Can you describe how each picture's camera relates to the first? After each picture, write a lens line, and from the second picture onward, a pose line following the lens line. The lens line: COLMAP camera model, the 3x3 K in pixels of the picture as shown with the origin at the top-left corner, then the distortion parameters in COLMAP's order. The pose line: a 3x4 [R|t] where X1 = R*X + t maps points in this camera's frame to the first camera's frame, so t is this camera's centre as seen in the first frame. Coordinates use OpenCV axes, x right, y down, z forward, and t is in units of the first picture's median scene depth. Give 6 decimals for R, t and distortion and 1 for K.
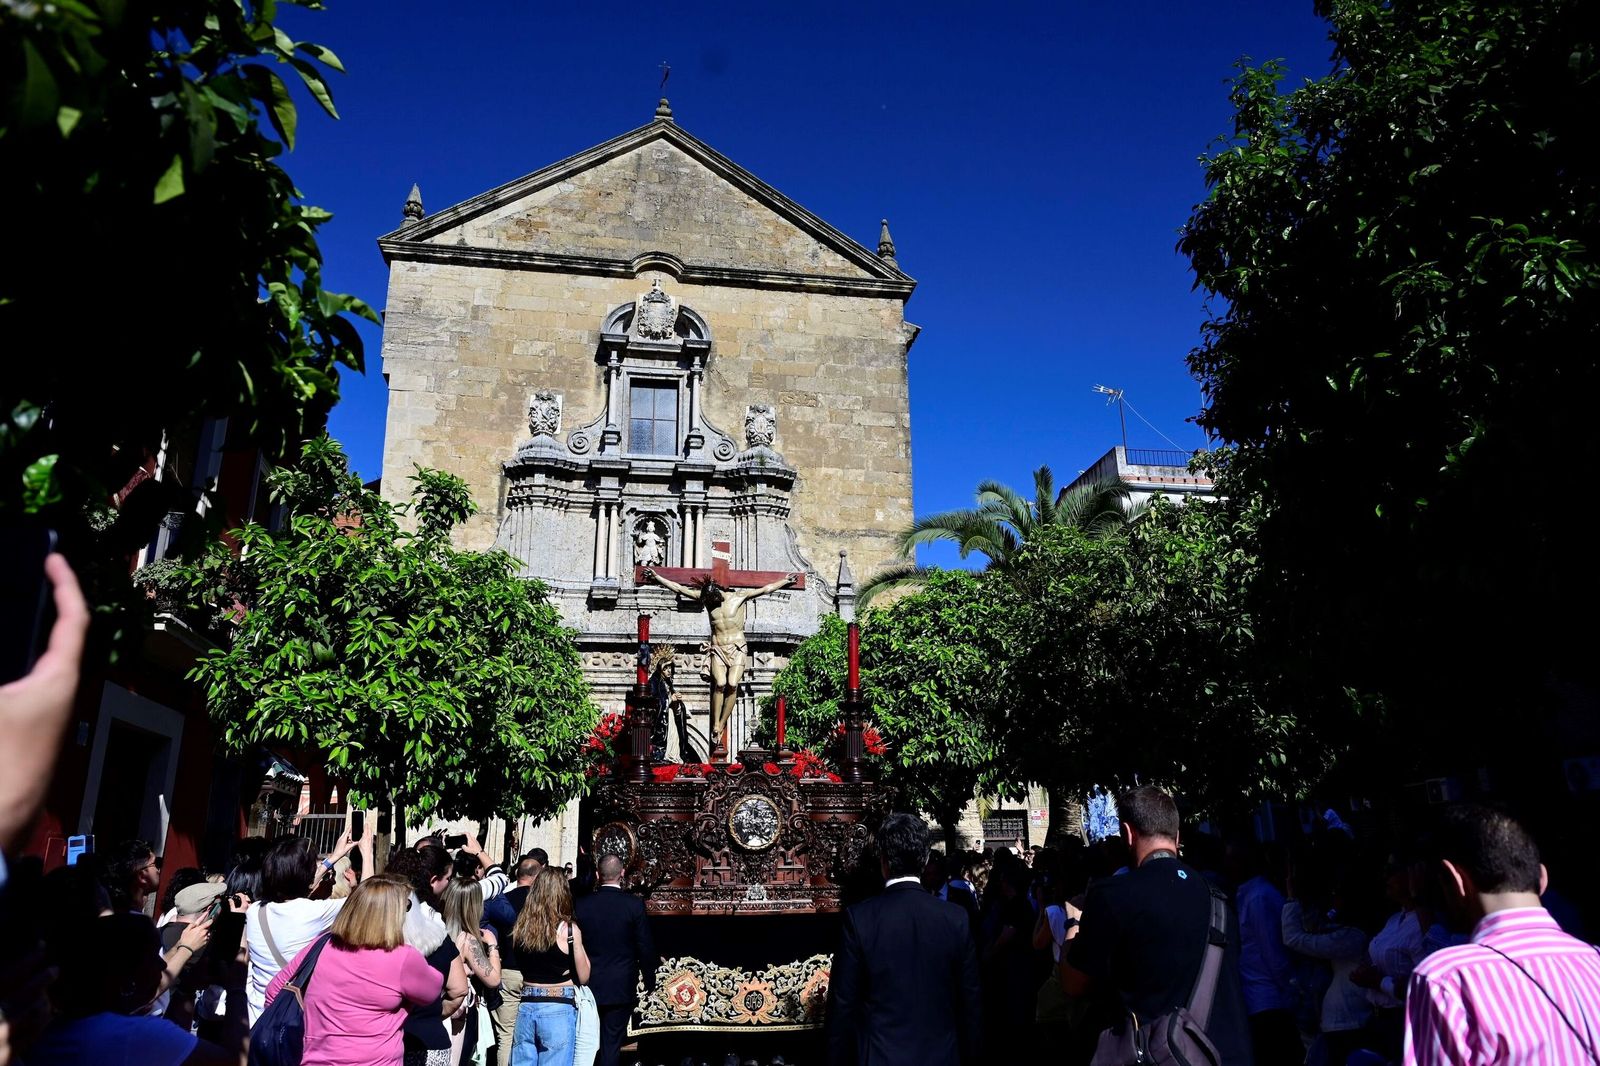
lens RADIAL K [[1030.9, 0, 804.6], [0, 1030.9, 555.7], [0, 0, 1]] dist [-0.016373, -0.000619]
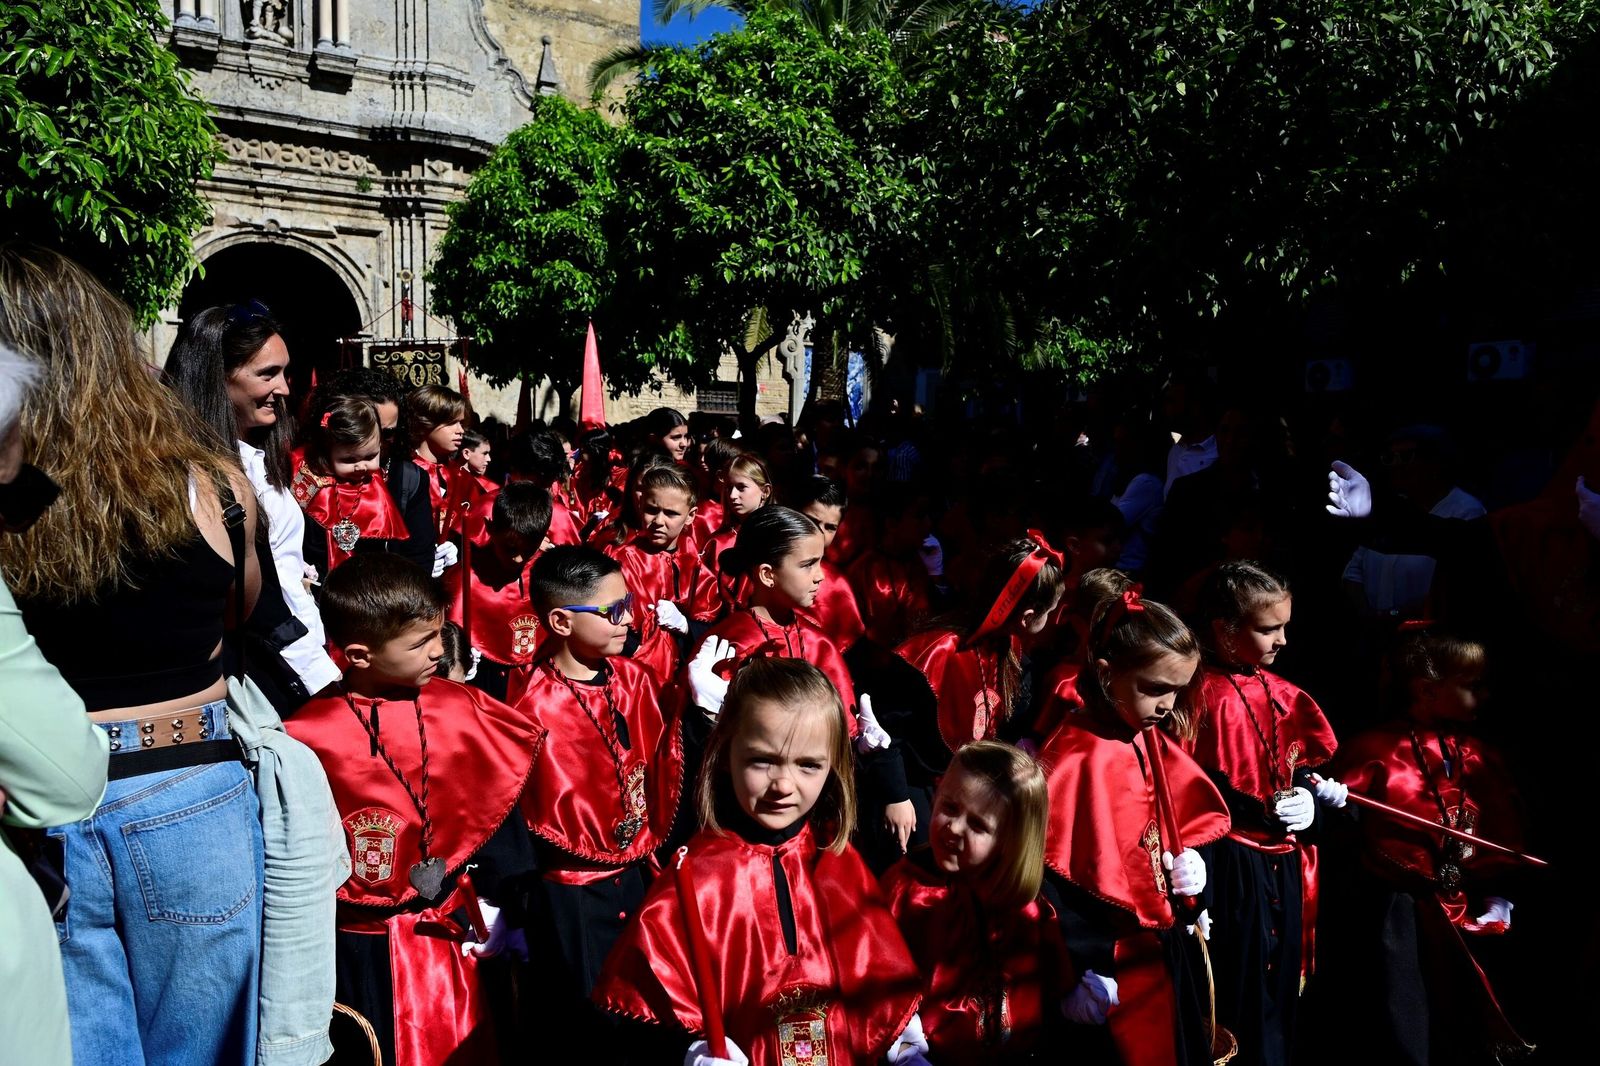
lens RADIAL K [[1047.2, 0, 800.0], [0, 1047.2, 533.0], [0, 0, 1]] dist [-0.001669, 0.001951]
pose [[0.946263, 0.012573, 0.323153, -0.033519], [-0.130004, 0.929739, 0.344506, 0.049663], [-0.296116, -0.368005, 0.881412, 0.136979]]
